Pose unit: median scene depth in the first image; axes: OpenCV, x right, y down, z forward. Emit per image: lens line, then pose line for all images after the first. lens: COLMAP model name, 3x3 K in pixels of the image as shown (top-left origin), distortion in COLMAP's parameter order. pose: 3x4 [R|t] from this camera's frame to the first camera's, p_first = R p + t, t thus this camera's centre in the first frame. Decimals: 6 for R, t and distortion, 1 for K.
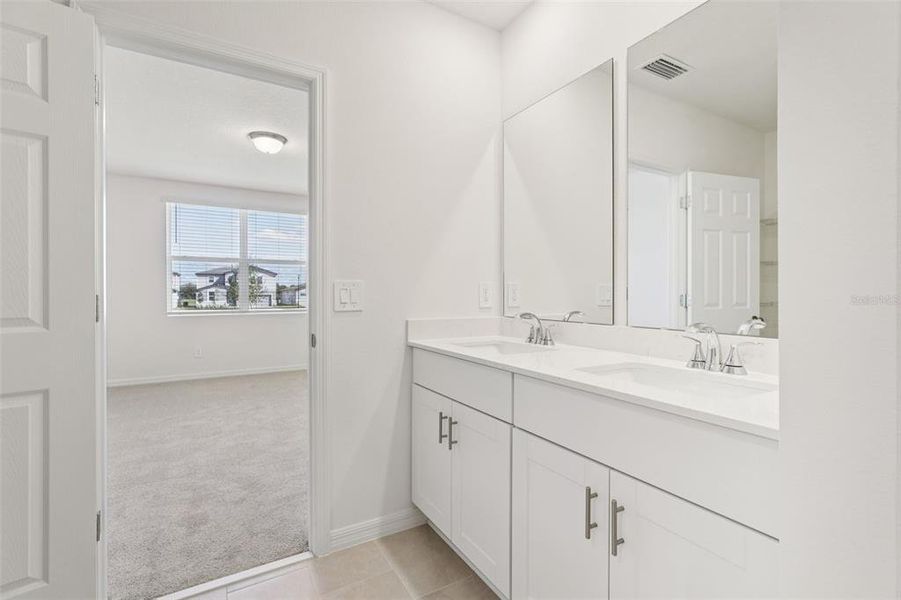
lens RADIAL K [[408.7, 0, 450.5], [0, 408.7, 300.0], [0, 0, 1]] dist [-0.023196, 0.000729]
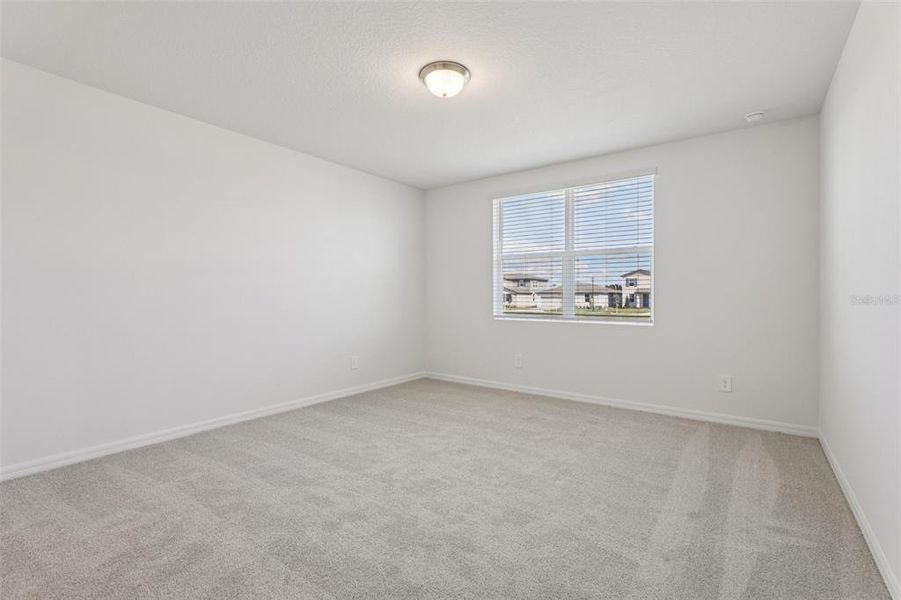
lens RADIAL K [[408.7, 0, 450.5], [0, 408.7, 300.0], [0, 0, 1]] dist [-0.023196, 0.000729]
pose [[0.378703, 0.001672, -0.925517, 0.153490], [-0.000224, 0.999999, 0.001715, -0.007252], [0.925518, -0.000442, 0.378703, 0.539895]]
